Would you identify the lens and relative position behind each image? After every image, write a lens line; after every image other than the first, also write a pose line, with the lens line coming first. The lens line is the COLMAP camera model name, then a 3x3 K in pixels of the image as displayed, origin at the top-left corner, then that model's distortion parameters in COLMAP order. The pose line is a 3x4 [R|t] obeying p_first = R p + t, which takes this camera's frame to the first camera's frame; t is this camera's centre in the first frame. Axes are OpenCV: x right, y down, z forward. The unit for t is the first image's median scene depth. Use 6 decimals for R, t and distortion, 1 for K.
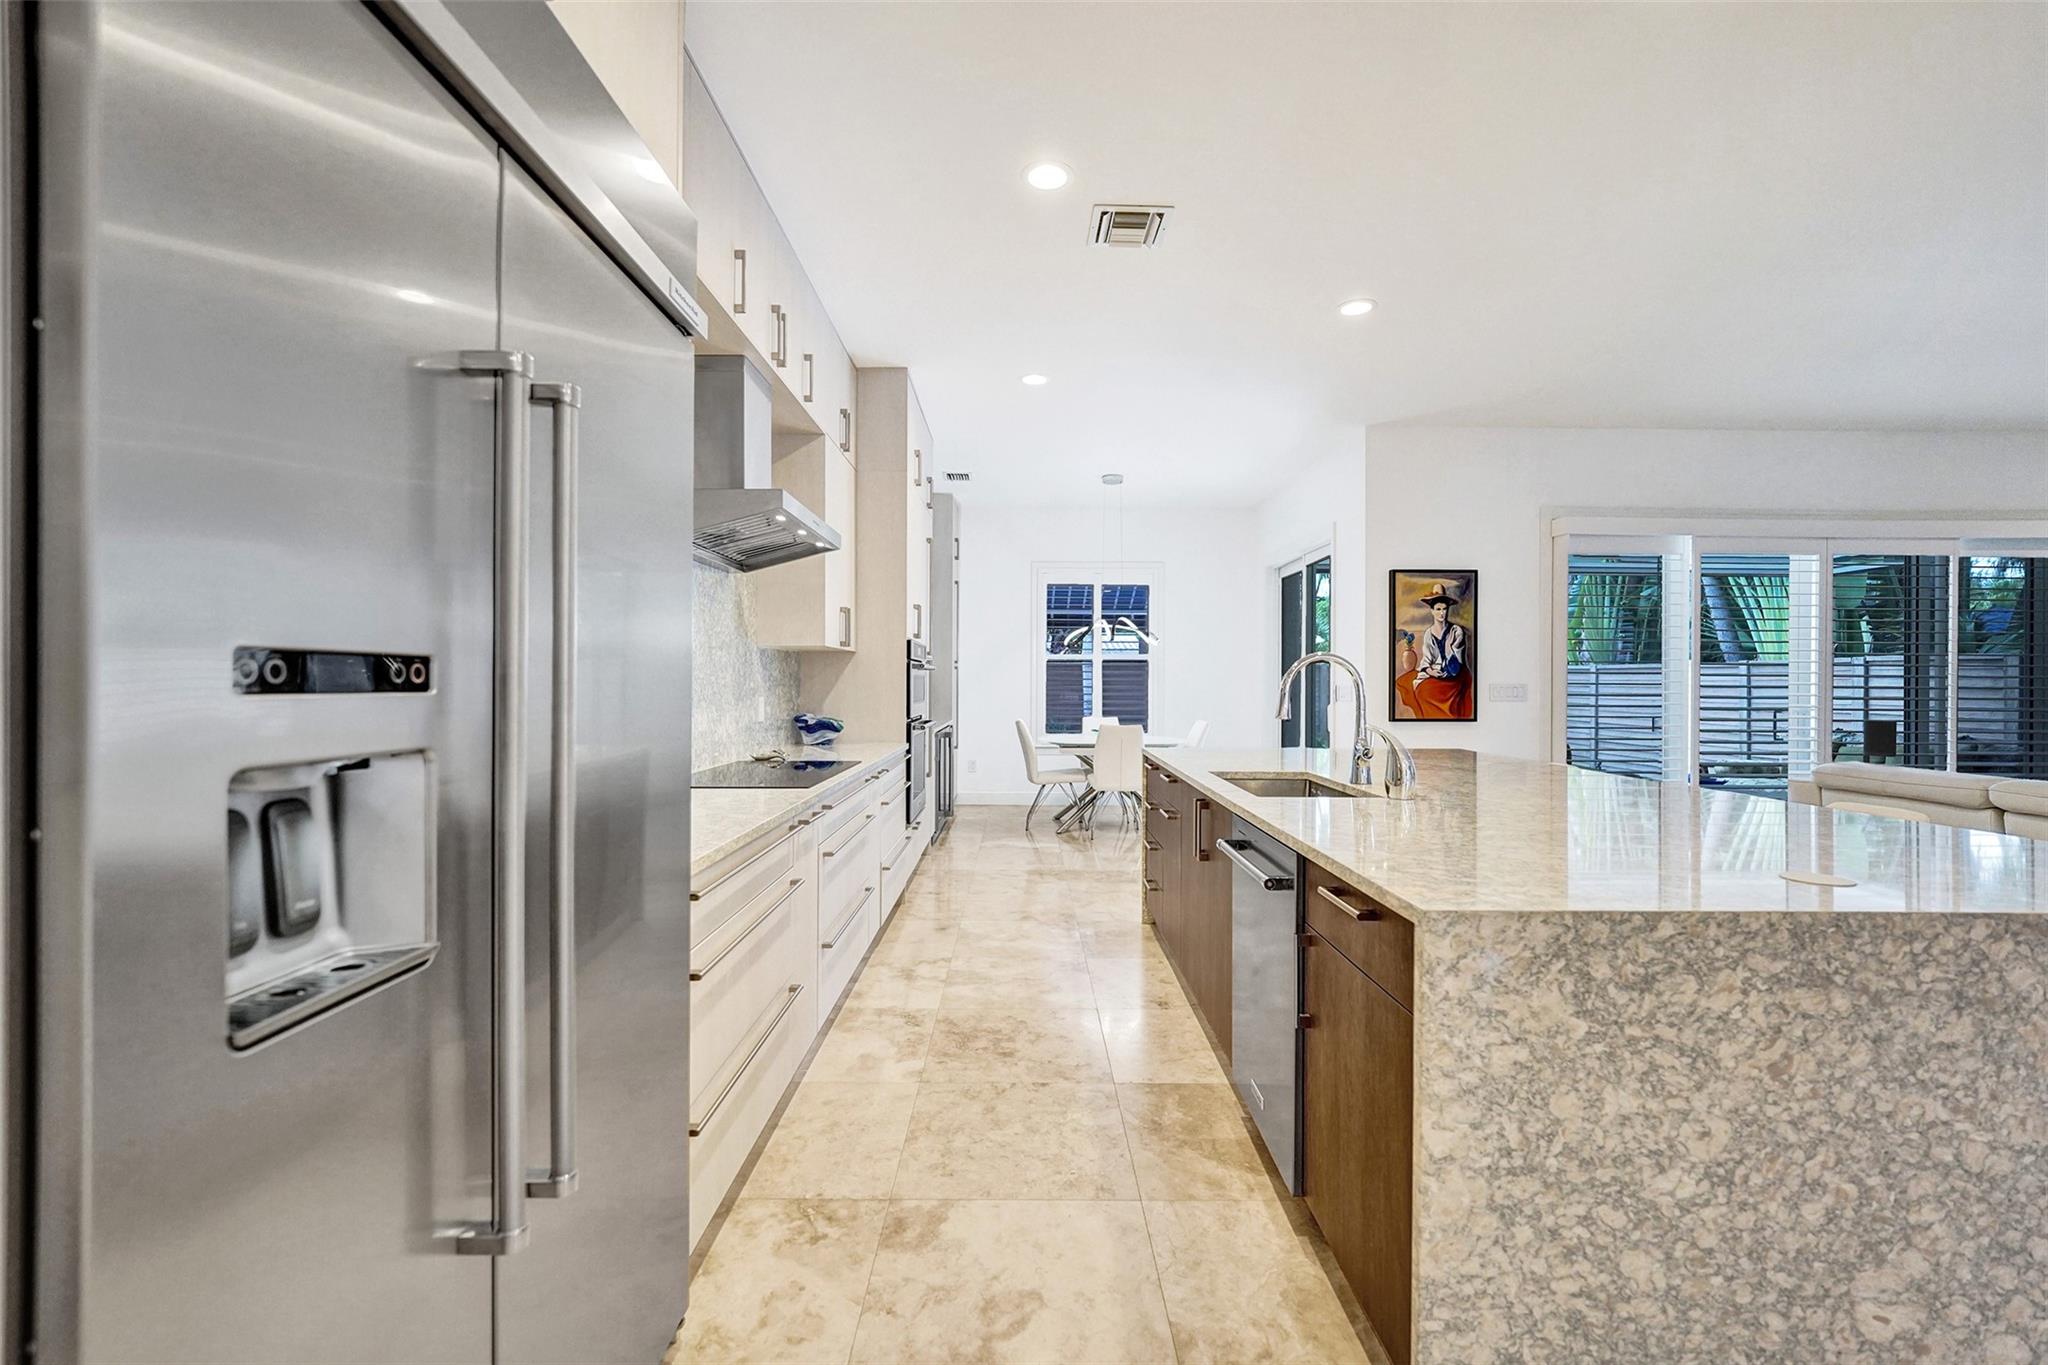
lens RADIAL K [[856.0, 0, 1024.5], [0, 856.0, 680.0], [0, 0, 1]] dist [-0.016476, -0.000191]
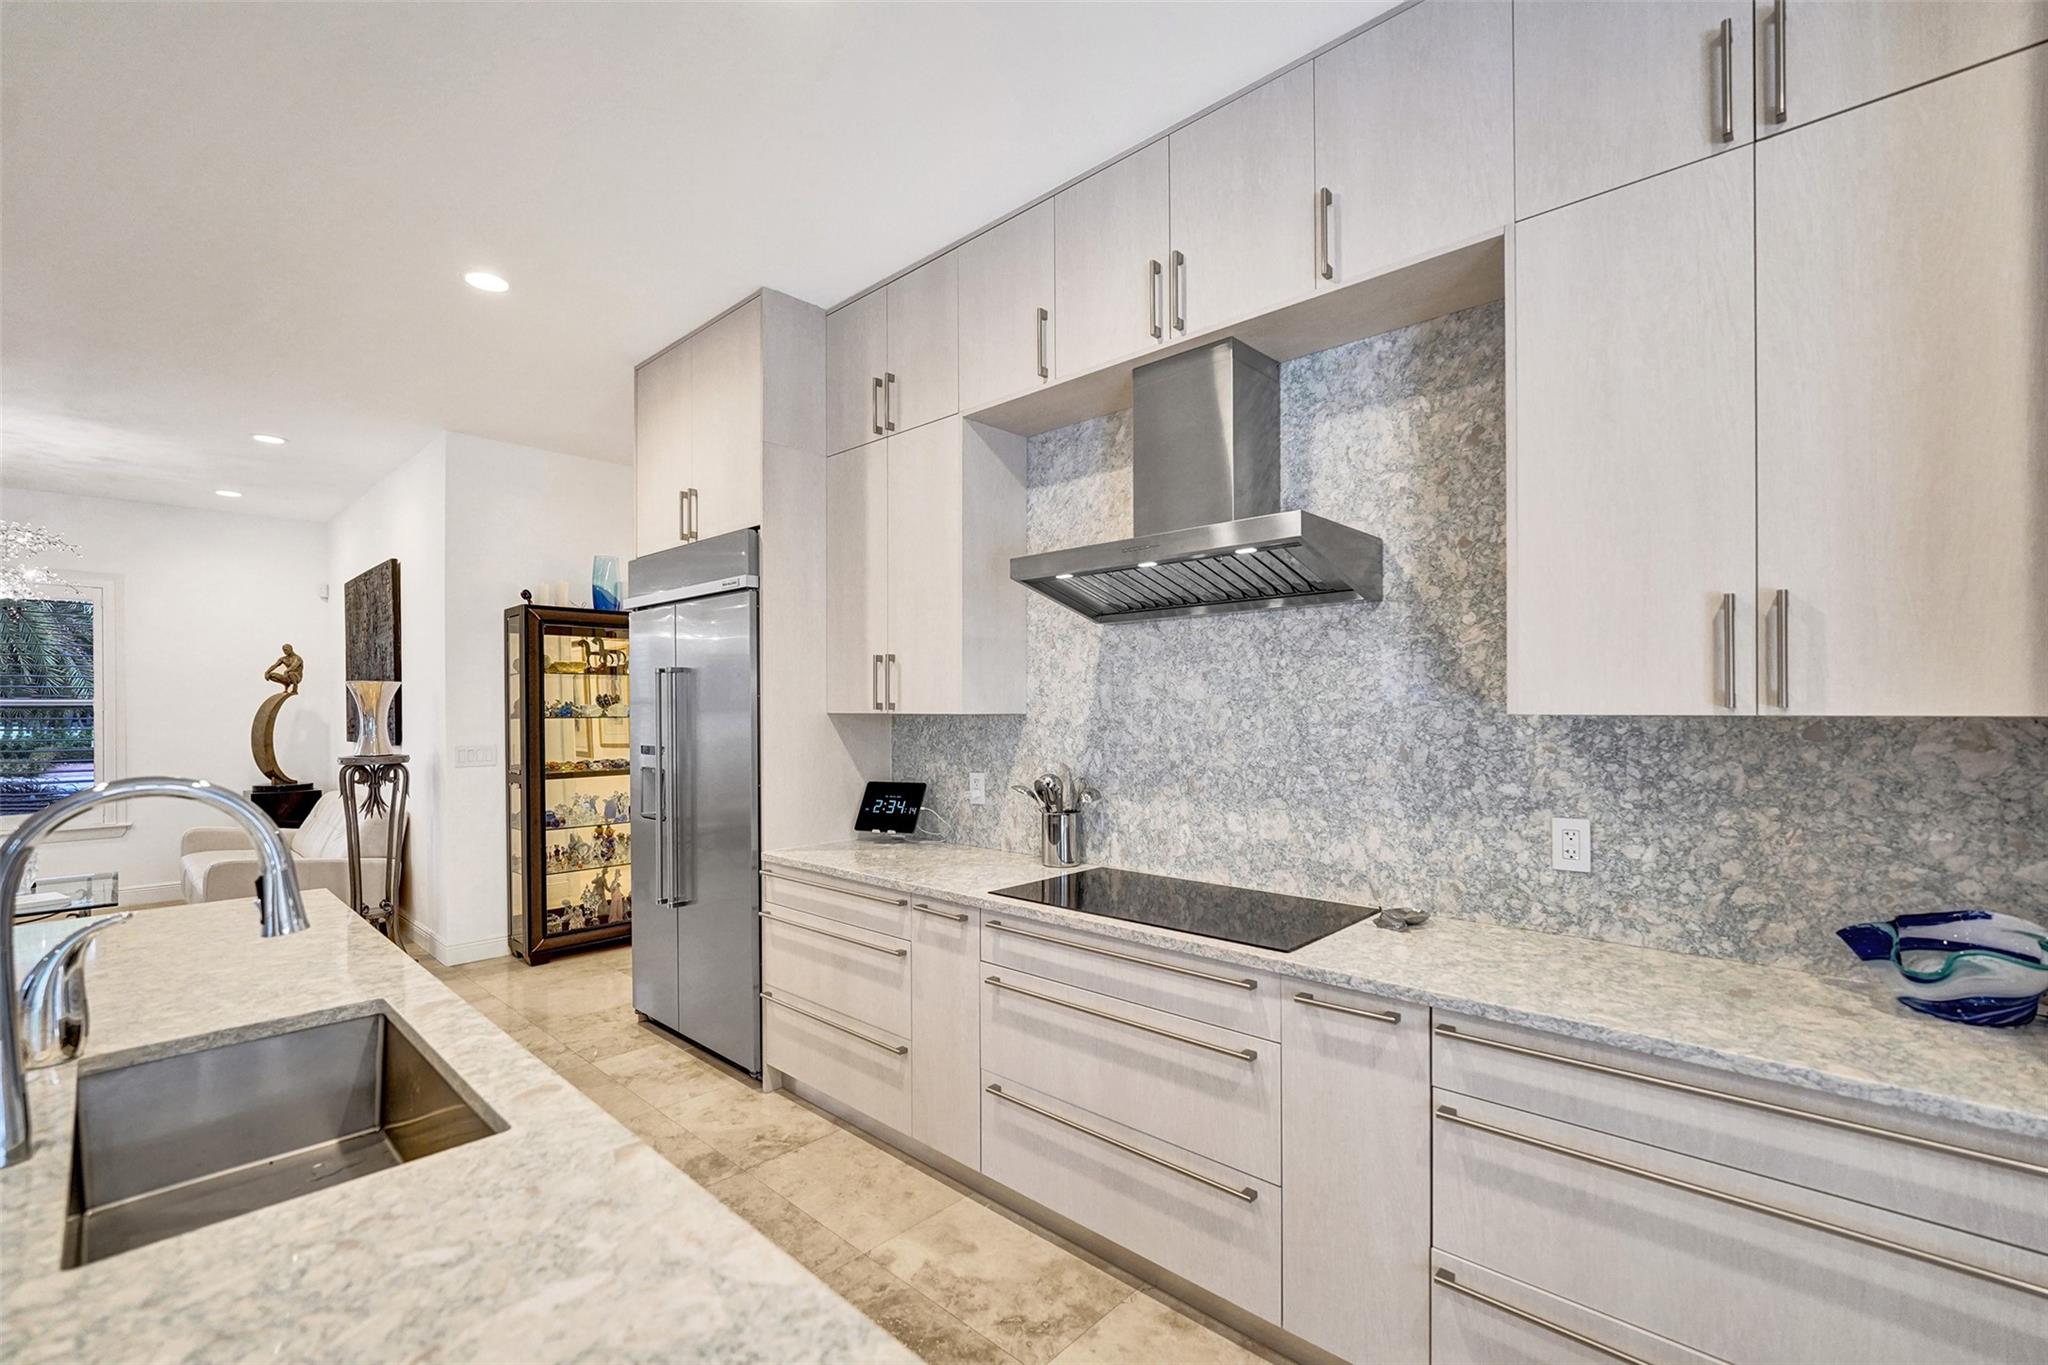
lens RADIAL K [[856.0, 0, 1022.2], [0, 856.0, 716.3], [0, 0, 1]] dist [-0.016476, -0.000191]
pose [[-0.675893, 0.001914, -0.736997, 0.217406], [-0.000599, 0.999995, 0.003147, -0.033846], [0.736999, 0.002569, -0.675889, 0.941553]]
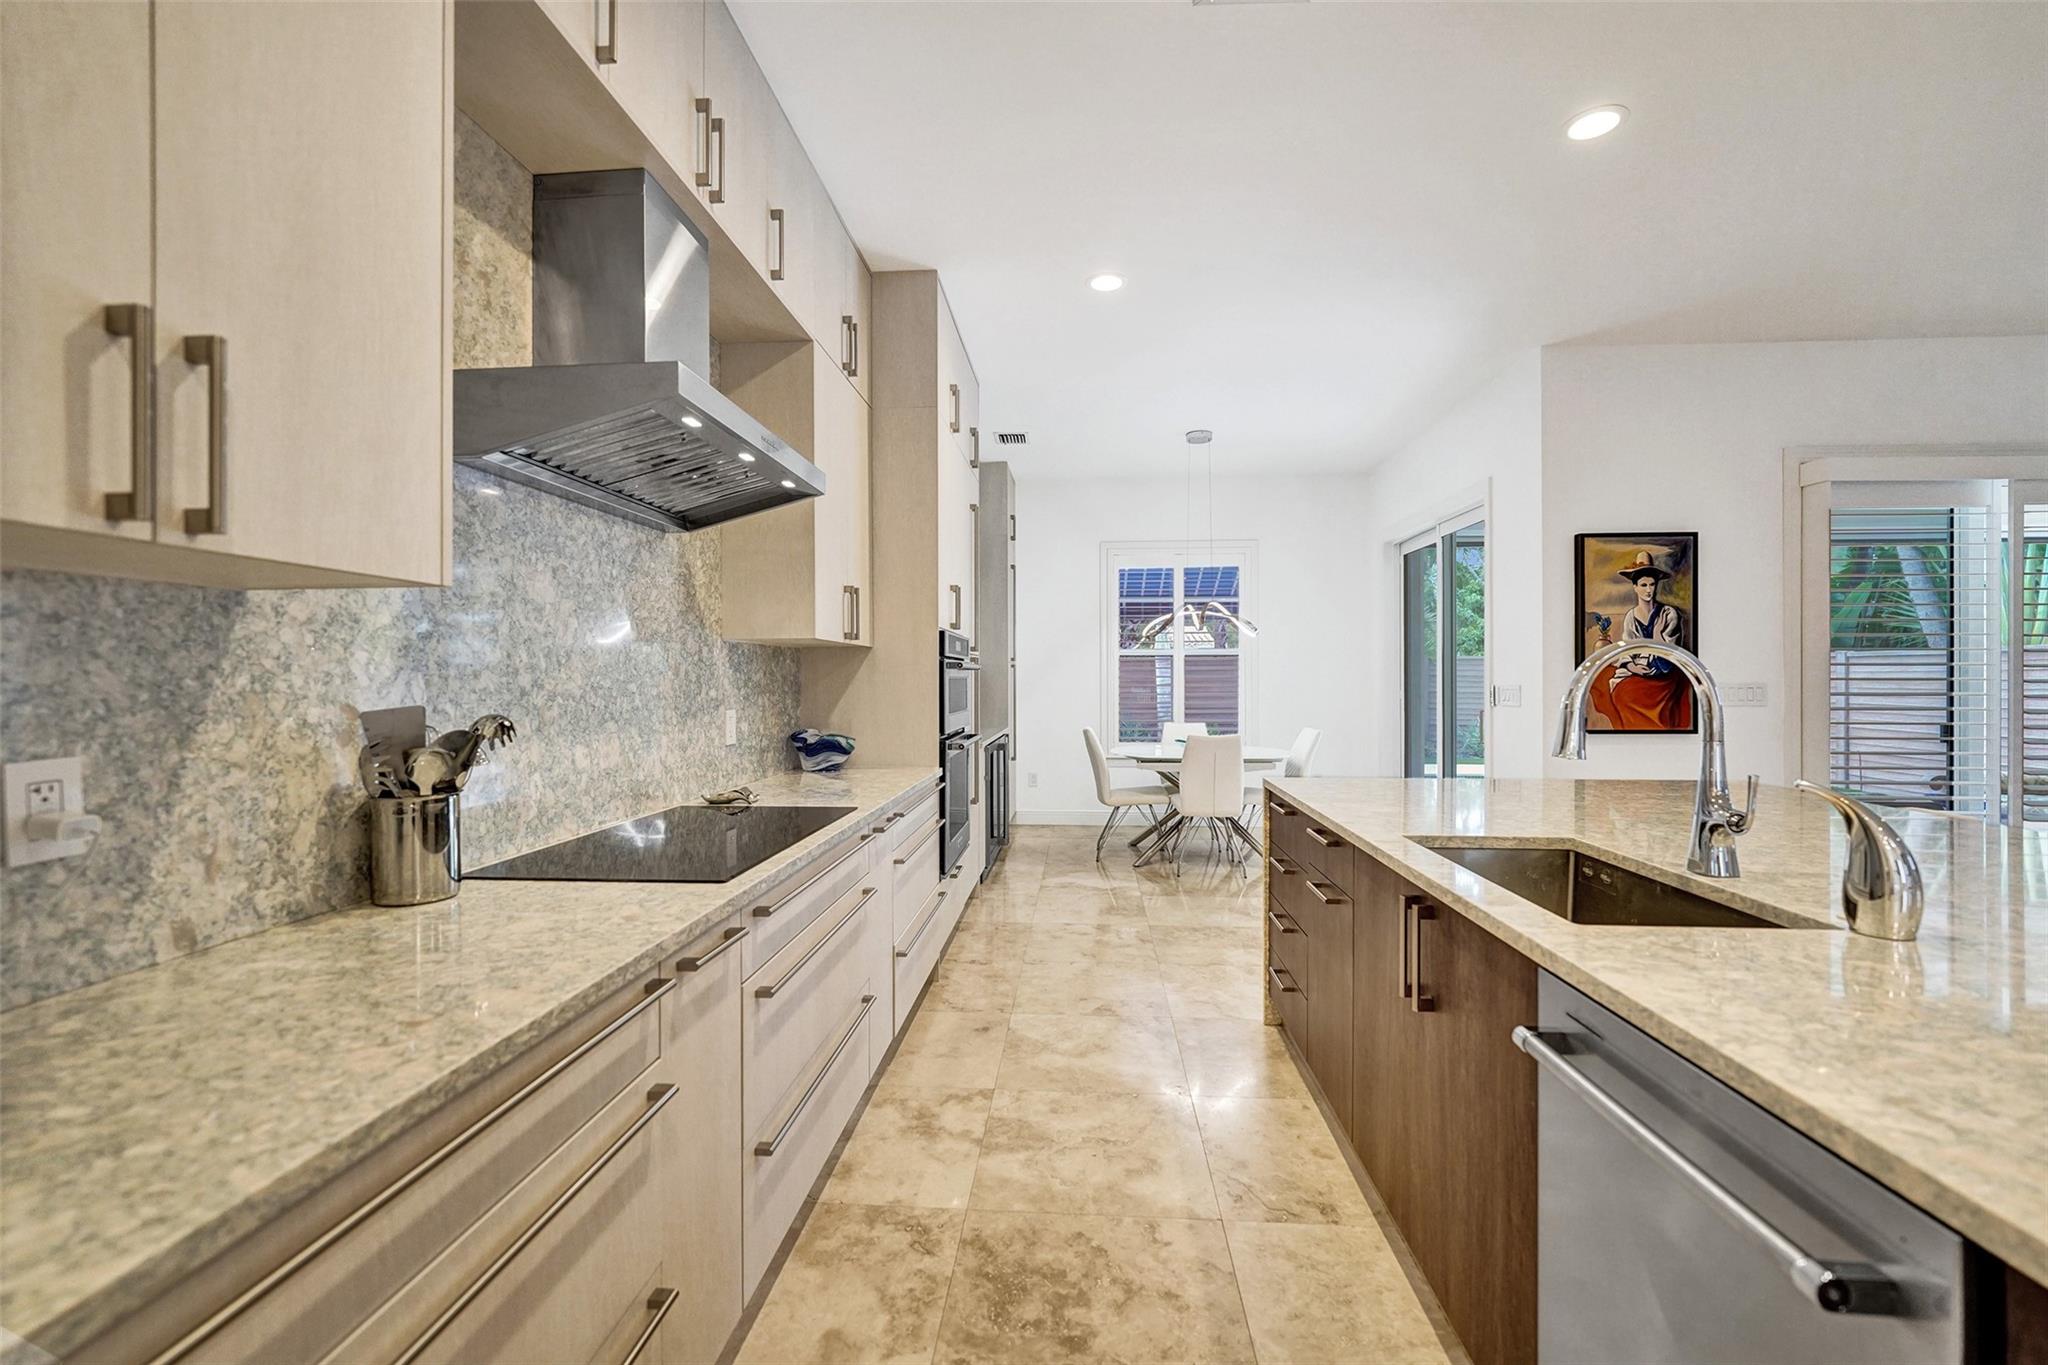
lens RADIAL K [[856.0, 0, 1027.9], [0, 856.0, 675.8], [0, 0, 1]] dist [-0.016476, -0.000191]
pose [[0.997328, -0.006398, -0.072767, -0.004988], [0.006264, 0.999978, -0.002080, -0.005291], [0.072779, 0.001618, 0.997347, 0.259079]]
